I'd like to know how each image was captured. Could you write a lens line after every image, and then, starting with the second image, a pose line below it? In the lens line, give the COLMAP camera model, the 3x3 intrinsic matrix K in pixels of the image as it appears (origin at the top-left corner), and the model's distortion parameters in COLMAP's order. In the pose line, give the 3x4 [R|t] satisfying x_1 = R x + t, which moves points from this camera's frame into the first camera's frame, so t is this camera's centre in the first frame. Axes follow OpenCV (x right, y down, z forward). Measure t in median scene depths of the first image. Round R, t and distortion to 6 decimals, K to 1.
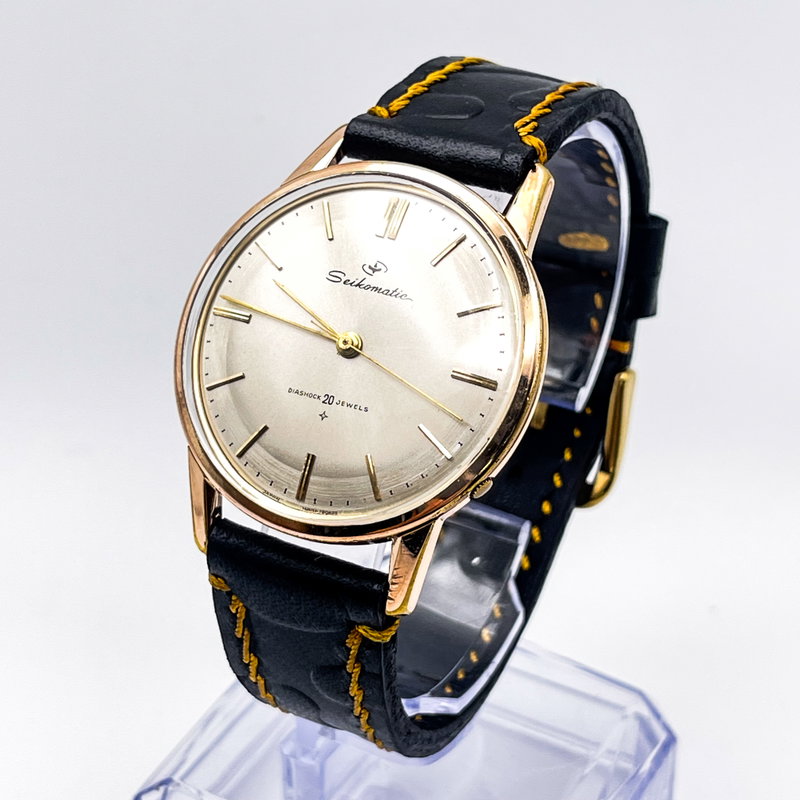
lens RADIAL K [[2017.0, 0, 393.0], [0, 2017.0, 401.6], [0, 0, 1]] dist [0.211907, 0.000000]
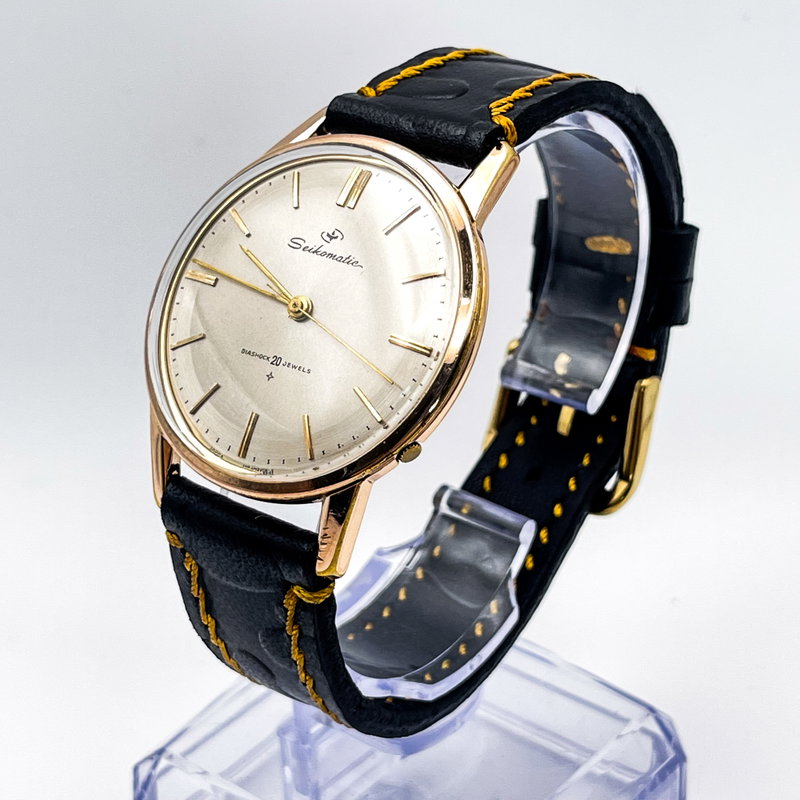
lens RADIAL K [[2017.0, 0, 407.3], [0, 2017.0, 404.4], [0, 0, 1]] dist [0.211907, 0.000000]
pose [[0.985084, 0.053905, -0.163412, 0.192084], [-0.062732, 0.996810, -0.049344, 0.064144], [0.160231, 0.058860, 0.985323, 0.007103]]
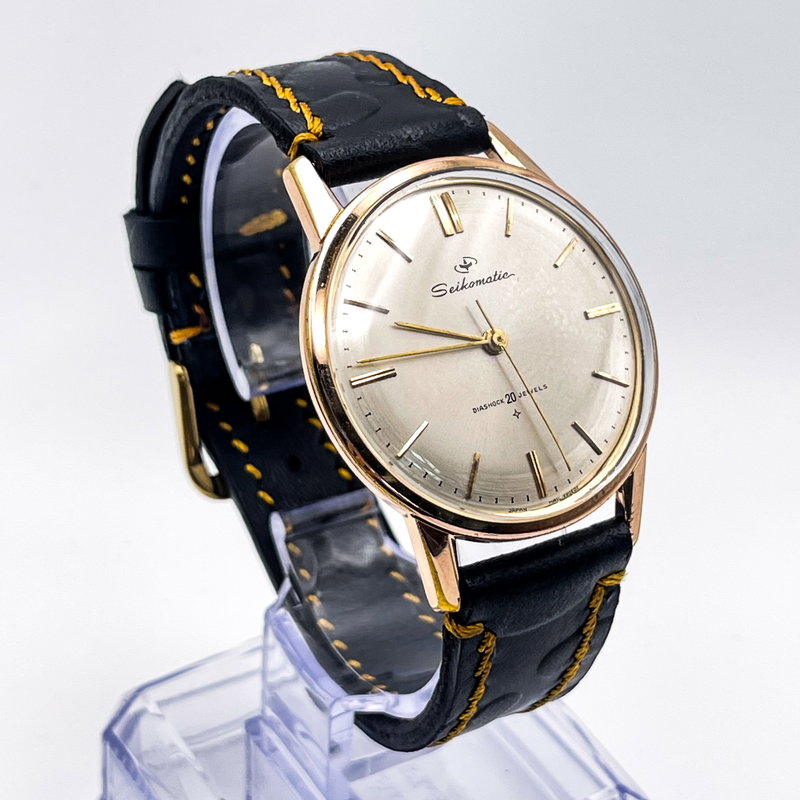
lens RADIAL K [[2017.0, 0, 400.9], [0, 2017.0, 398.4], [0, 0, 1]] dist [0.211907, 0.000000]
pose [[0.510623, -0.442990, 0.736902, -0.759277], [0.418569, 0.876716, 0.237000, -0.248344], [-0.751042, 0.187426, 0.633093, 0.391722]]
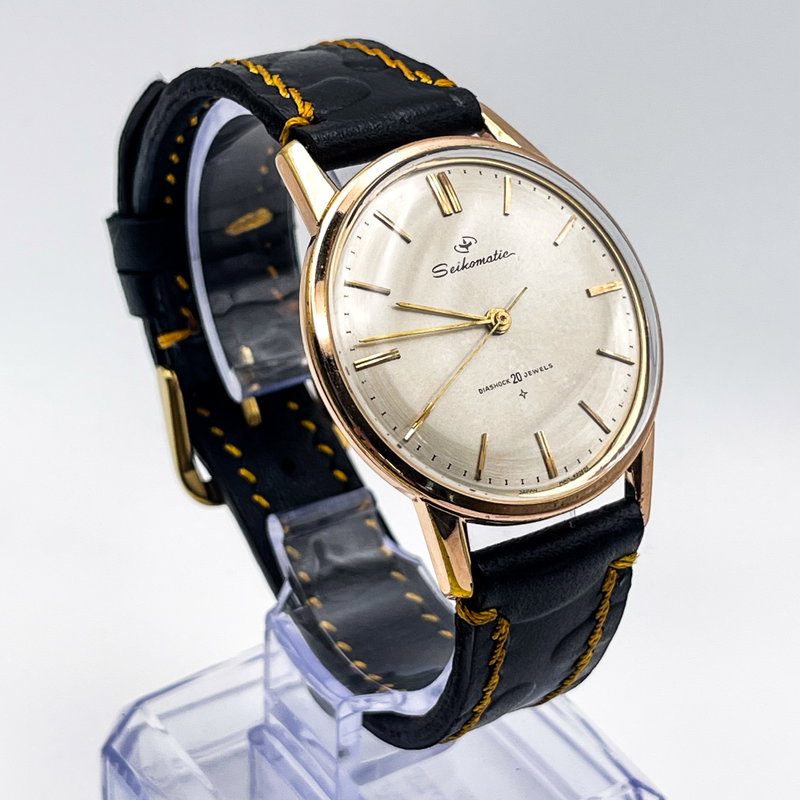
lens RADIAL K [[2017.0, 0, 399.2], [0, 2017.0, 400.1], [0, 0, 1]] dist [0.211907, 0.000000]
pose [[0.478150, -0.442075, 0.758909, -0.770980], [0.444292, 0.867120, 0.225183, -0.226798], [-0.757613, 0.229506, 0.611024, 0.427993]]
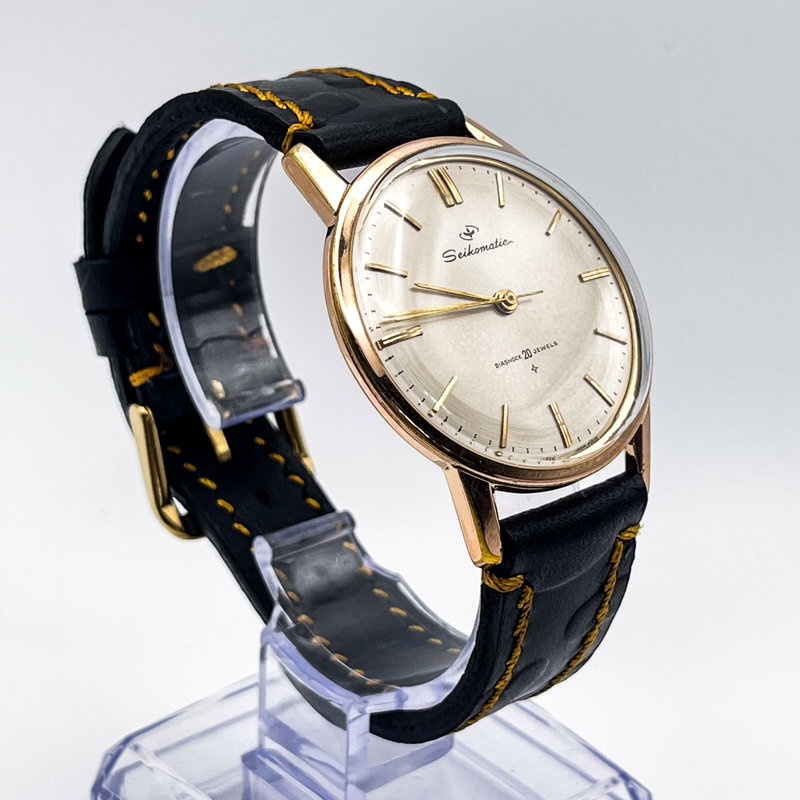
lens RADIAL K [[2017.0, 0, 400.0], [0, 2017.0, 396.8], [0, 0, 1]] dist [0.211907, 0.000000]
pose [[0.354417, -0.379302, 0.854704, -0.901808], [0.466366, 0.863943, 0.190016, -0.198858], [-0.810489, 0.331259, 0.483090, 0.537551]]
